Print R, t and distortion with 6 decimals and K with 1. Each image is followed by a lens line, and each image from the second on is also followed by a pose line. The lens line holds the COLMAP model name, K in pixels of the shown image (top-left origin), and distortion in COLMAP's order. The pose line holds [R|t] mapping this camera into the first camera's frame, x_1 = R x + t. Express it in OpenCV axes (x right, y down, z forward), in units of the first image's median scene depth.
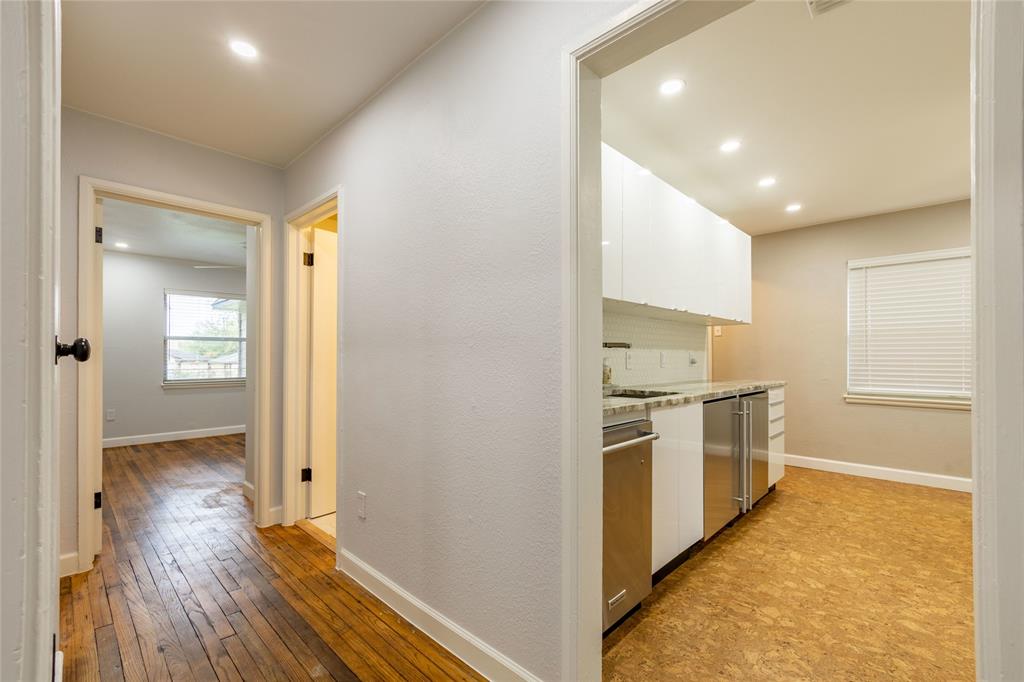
lens RADIAL K [[436.7, 0, 512.4], [0, 436.7, 354.0], [0, 0, 1]] dist [-0.003960, -0.000335]
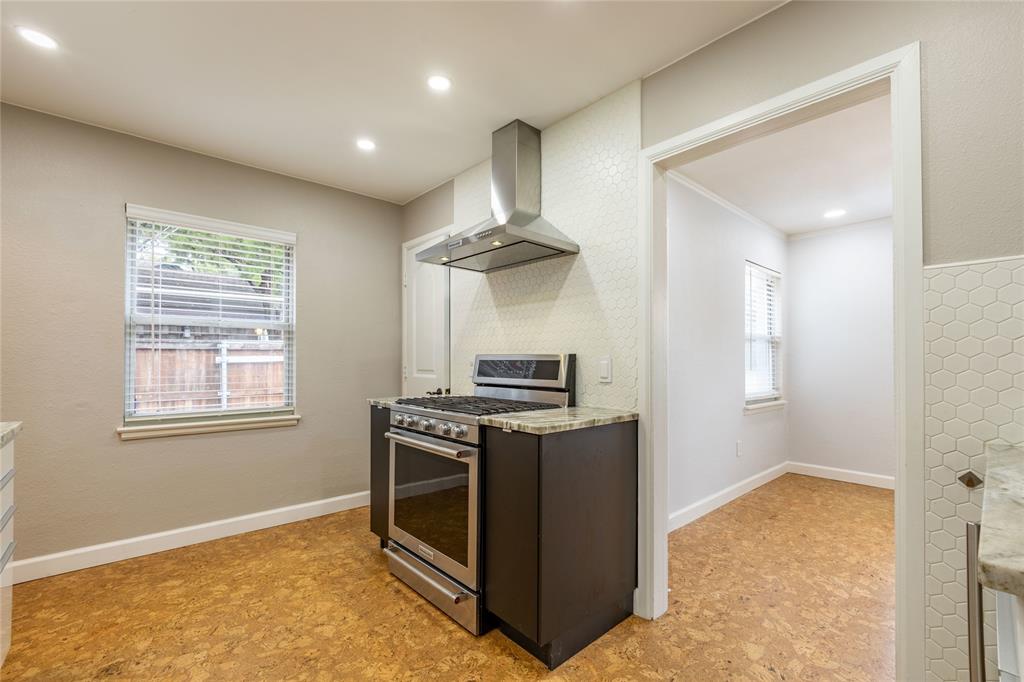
lens RADIAL K [[441.0, 0, 512.9], [0, 441.0, 359.0], [0, 0, 1]] dist [-0.009011, 0.000349]
pose [[0.058891, 0.004509, 0.998254, 0.292008], [-0.009721, 0.999945, -0.003943, -0.003598], [-0.998217, -0.009472, 0.058931, 0.630804]]
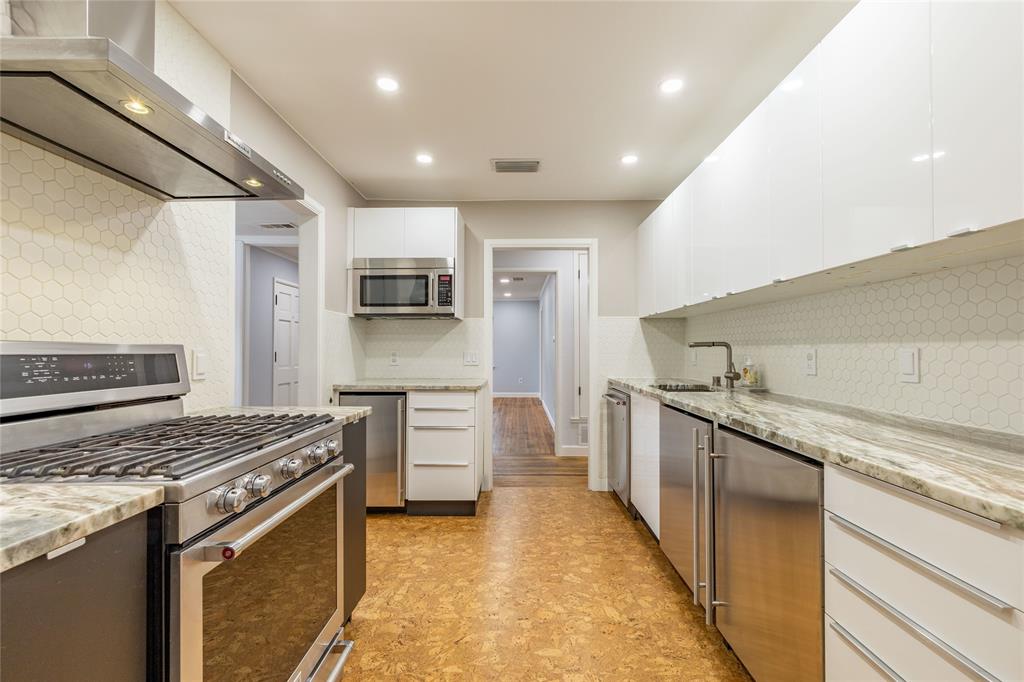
lens RADIAL K [[443.7, 0, 520.4], [0, 443.7, 342.1], [0, 0, 1]] dist [-0.000214, 0.000319]
pose [[-0.711067, -0.010375, -0.703048, 1.163446], [0.006303, 0.999757, -0.021128, -0.004842], [0.703096, -0.019455, -0.710829, 1.276527]]
